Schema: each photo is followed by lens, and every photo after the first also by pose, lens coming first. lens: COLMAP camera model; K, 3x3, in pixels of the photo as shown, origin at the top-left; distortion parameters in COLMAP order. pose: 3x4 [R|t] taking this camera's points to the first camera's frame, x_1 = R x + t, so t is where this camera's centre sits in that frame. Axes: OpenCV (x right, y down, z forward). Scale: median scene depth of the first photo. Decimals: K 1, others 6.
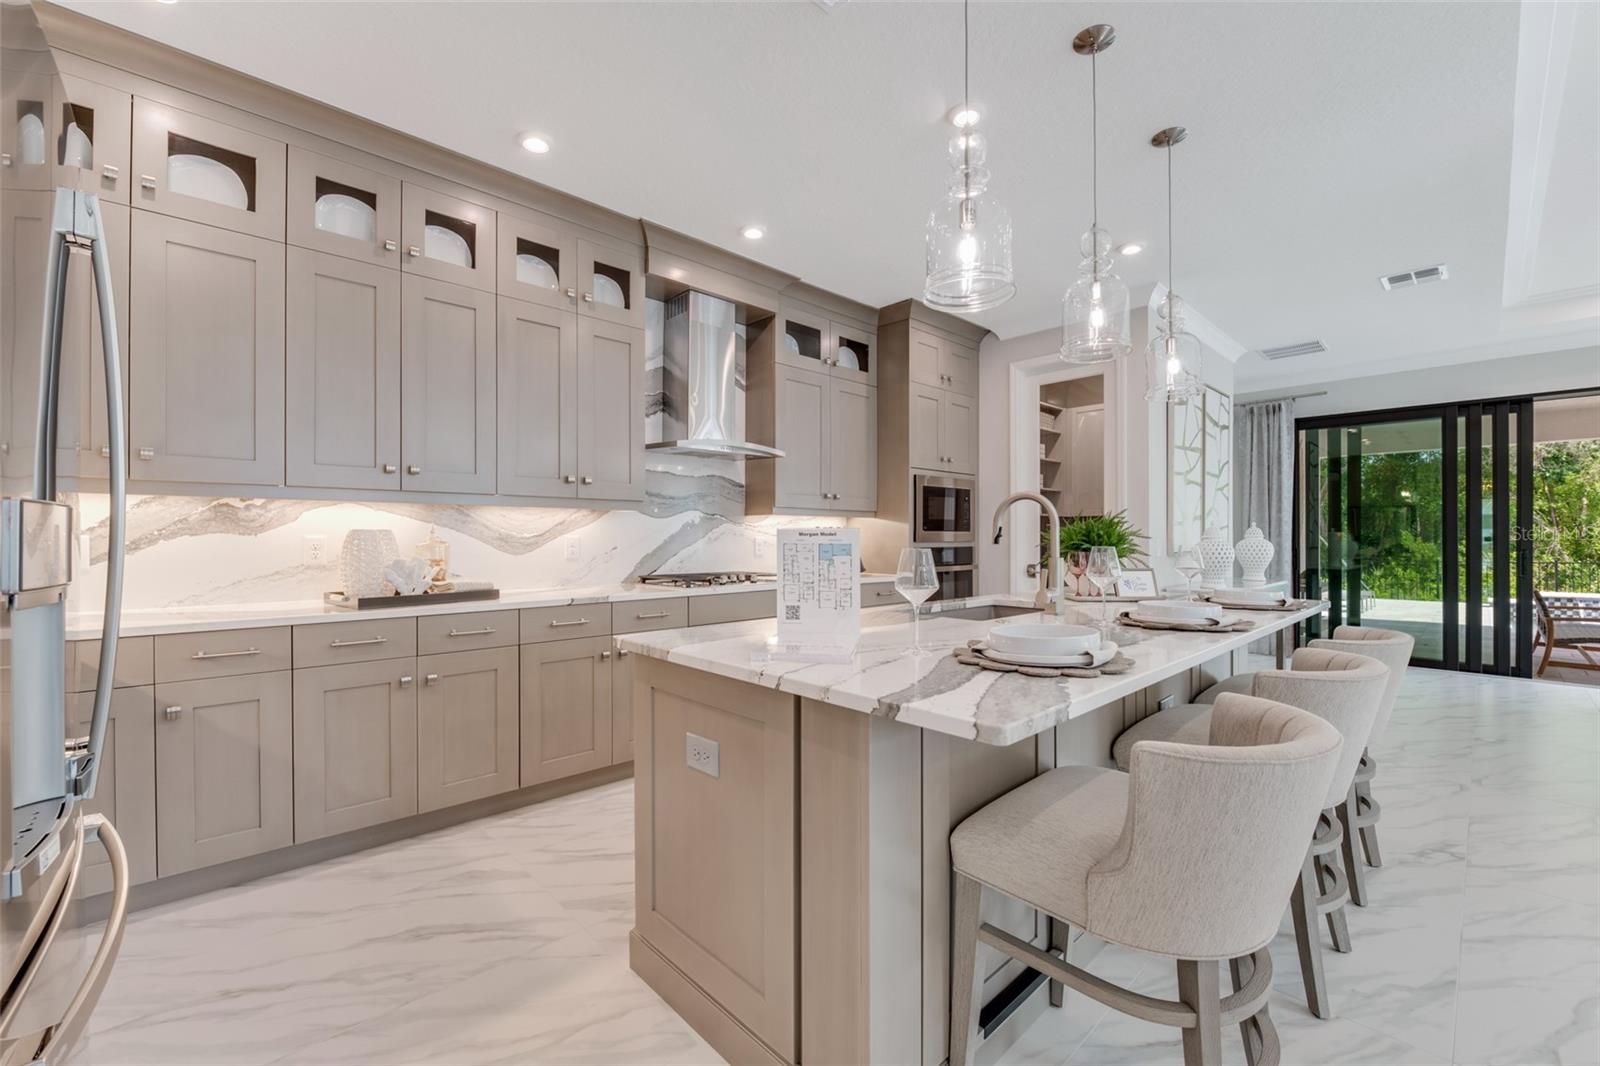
lens RADIAL K [[643.7, 0, 798.2], [0, 643.7, 540.8], [0, 0, 1]] dist [-0.008920, -0.002932]
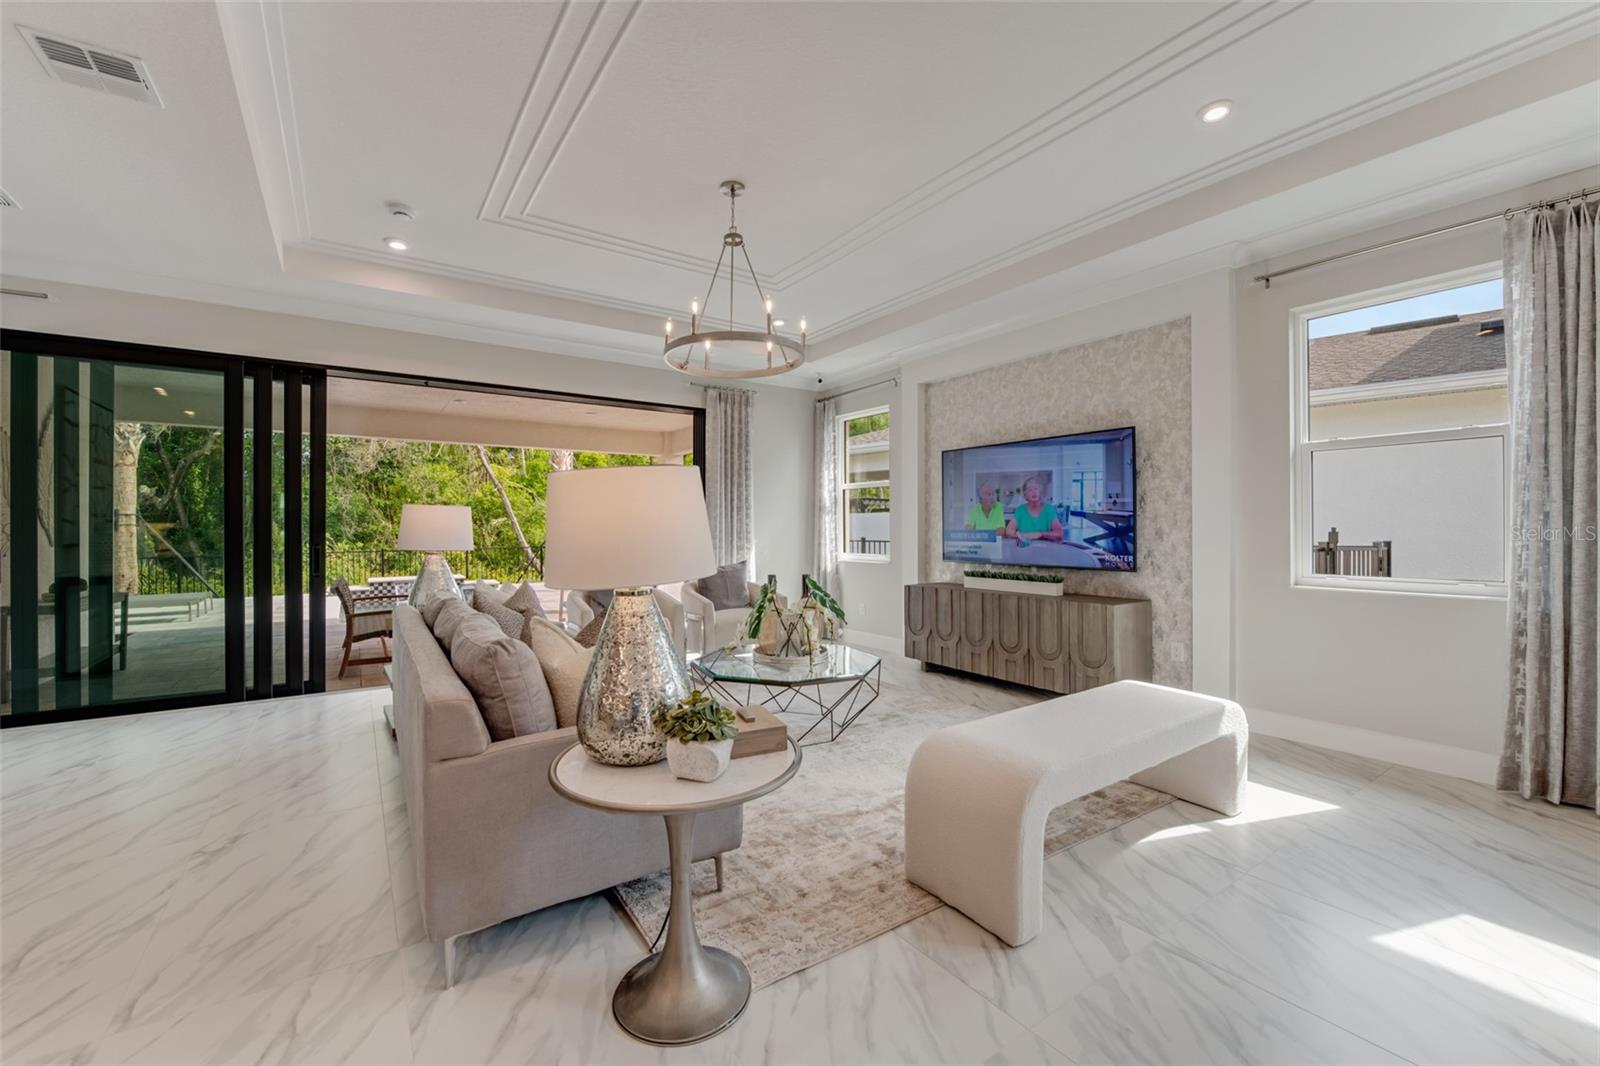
lens RADIAL K [[643.7, 0, 795.8], [0, 643.7, 530.4], [0, 0, 1]] dist [-0.008920, -0.002932]
pose [[0.141504, -0.001572, 0.989936, 0.492342], [0.003788, 0.999992, 0.001046, -0.002922], [-0.989930, 0.003602, 0.141509, 0.299489]]
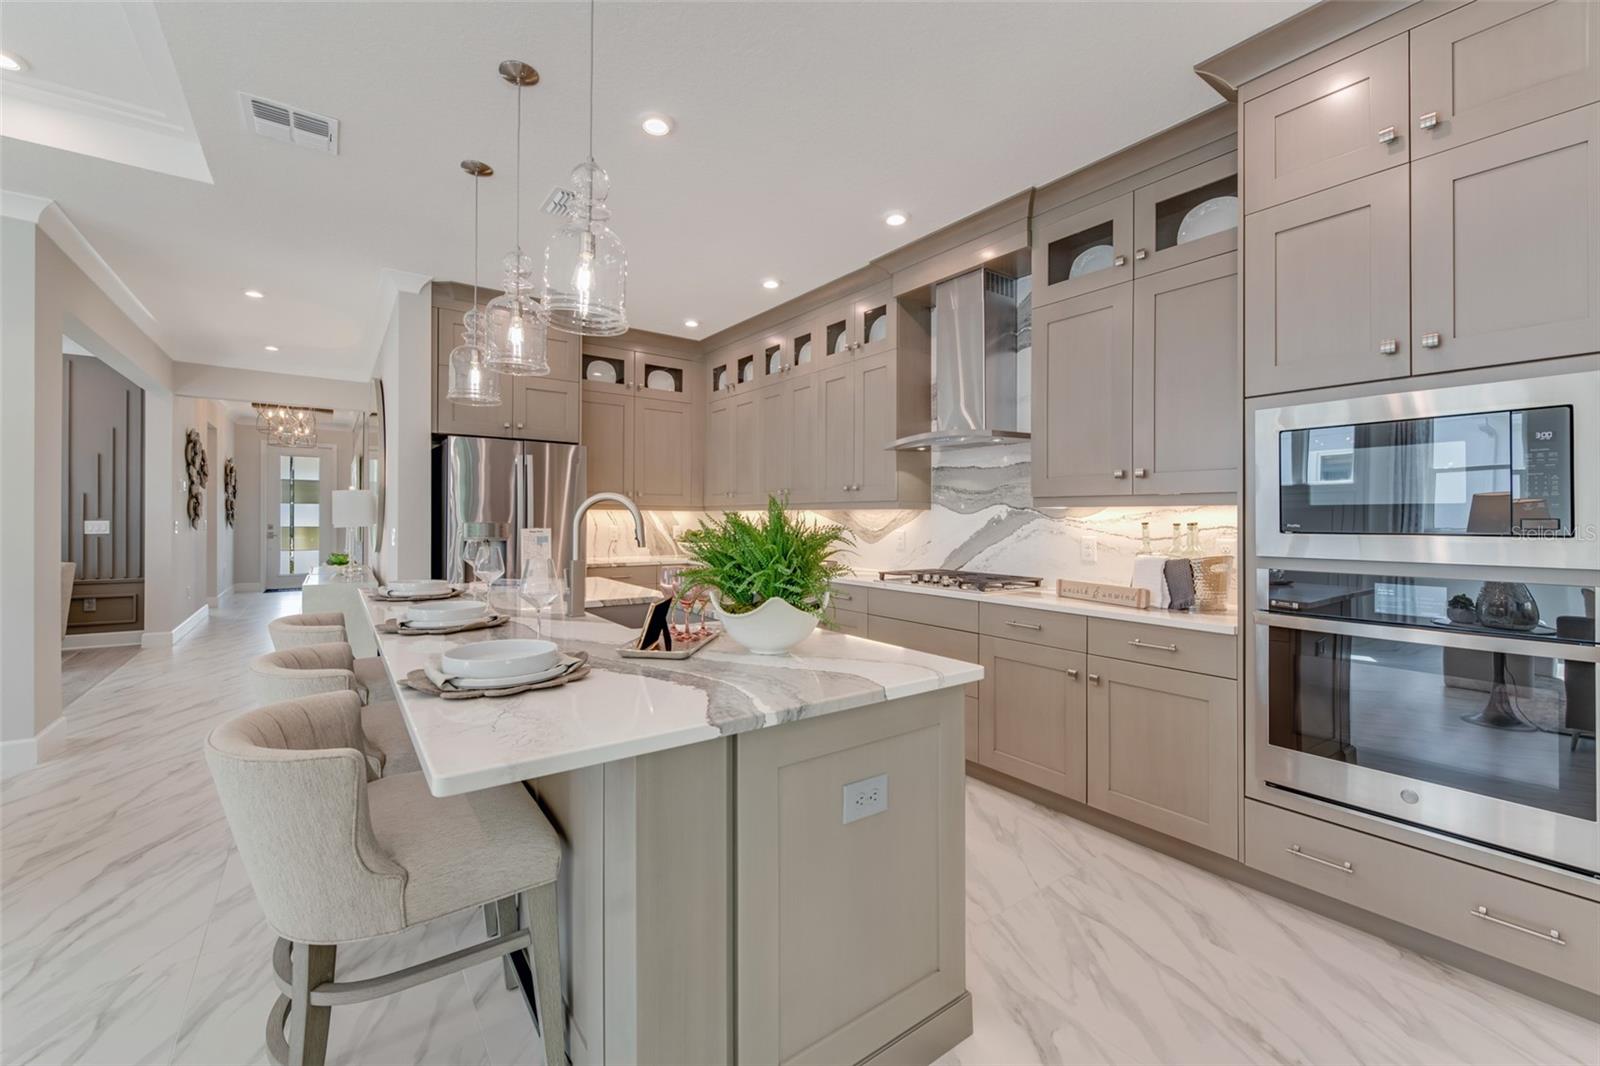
lens RADIAL K [[643.7, 0, 807.2], [0, 643.7, 525.0], [0, 0, 1]] dist [-0.008920, -0.002932]
pose [[-0.104087, 0.009085, -0.994527, 0.738328], [-0.011304, 0.999883, 0.010317, -0.024045], [0.994504, 0.012316, -0.103972, 0.796014]]
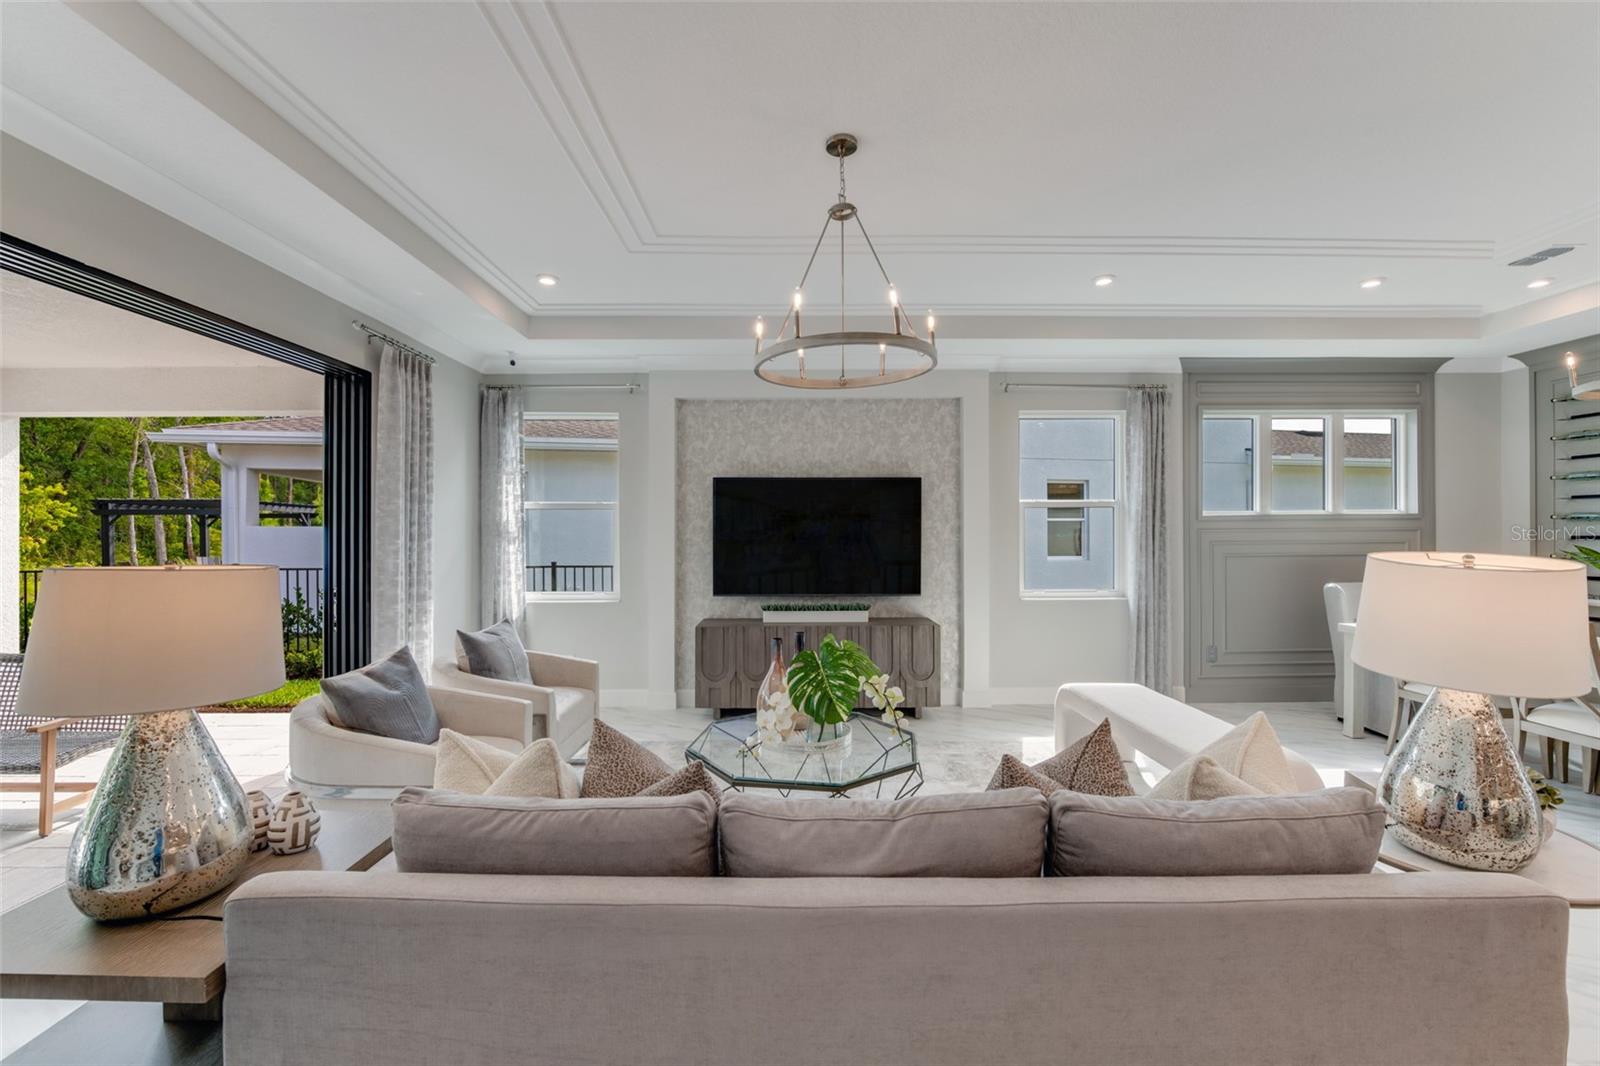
lens RADIAL K [[643.7, 0, 797.2], [0, 643.7, 535.8], [0, 0, 1]] dist [-0.008920, -0.002932]
pose [[-0.736432, 0.000547, 0.676512, 0.914131], [0.004089, 0.999985, 0.003643, -0.058221], [-0.676499, 0.005449, -0.736423, 1.011356]]
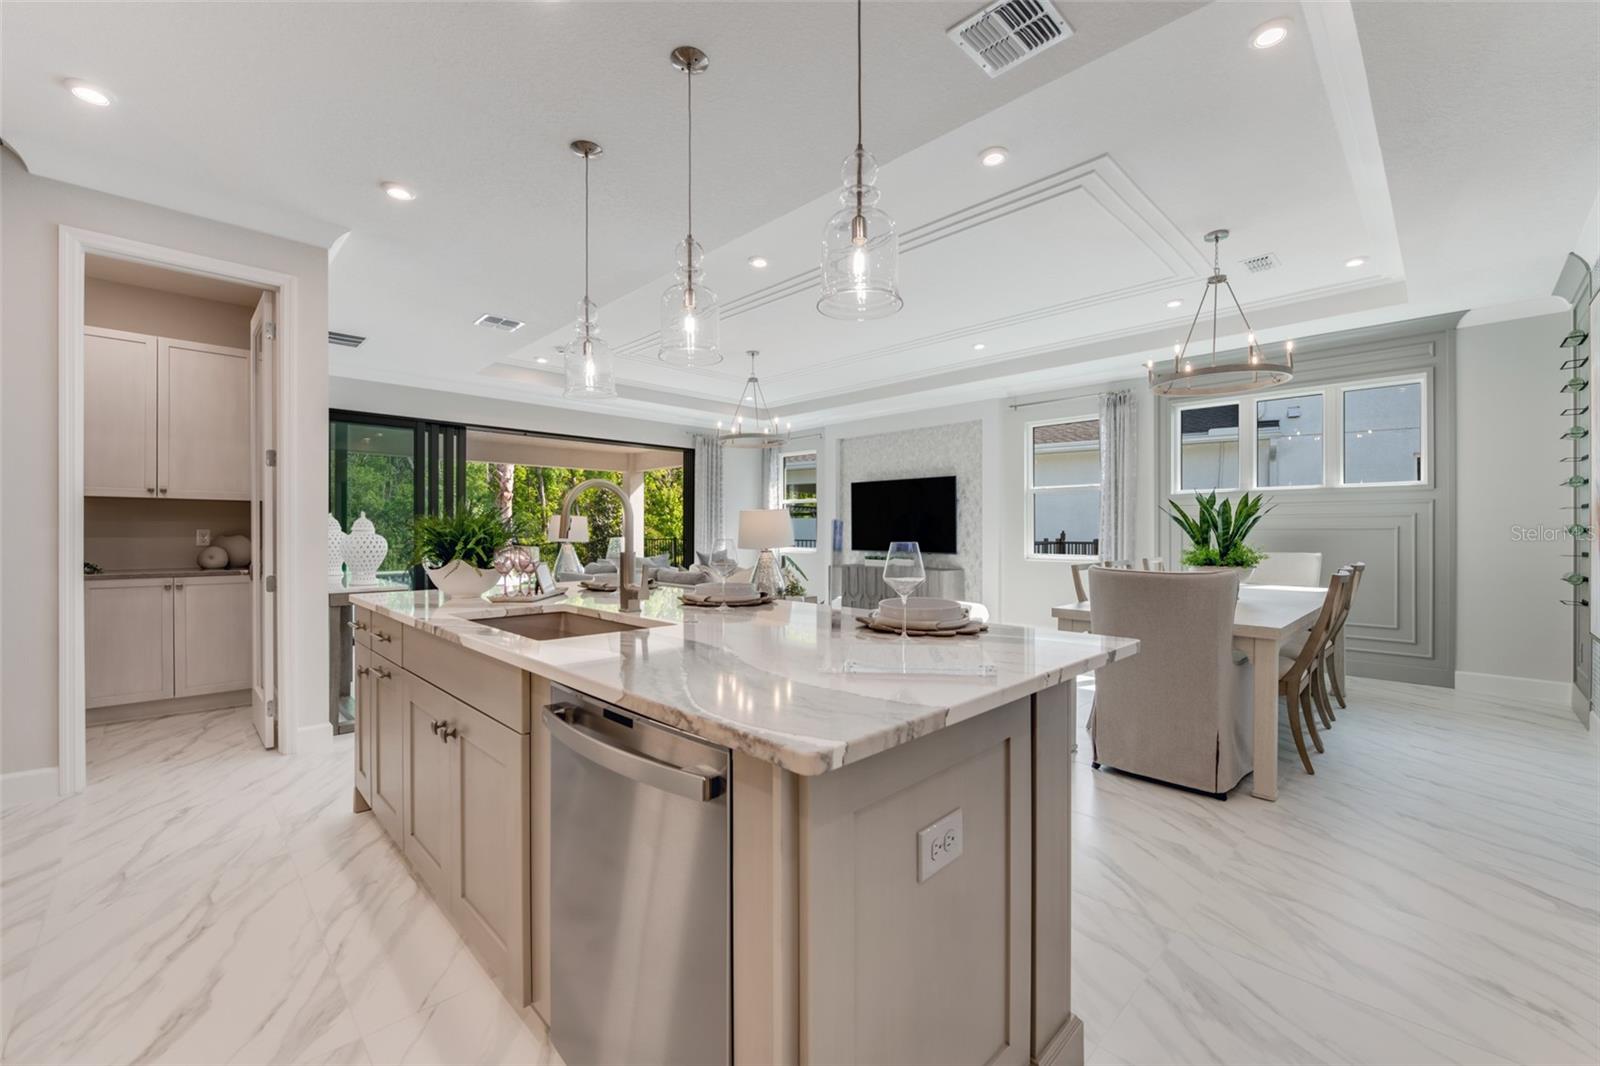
lens RADIAL K [[643.7, 0, 800.9], [0, 643.7, 531.8], [0, 0, 1]] dist [-0.008920, -0.002932]
pose [[-0.036958, -0.000644, 0.999317, -0.312225], [0.000434, 1.000000, 0.000661, -0.001972], [-0.999317, 0.000458, -0.036958, 0.439207]]
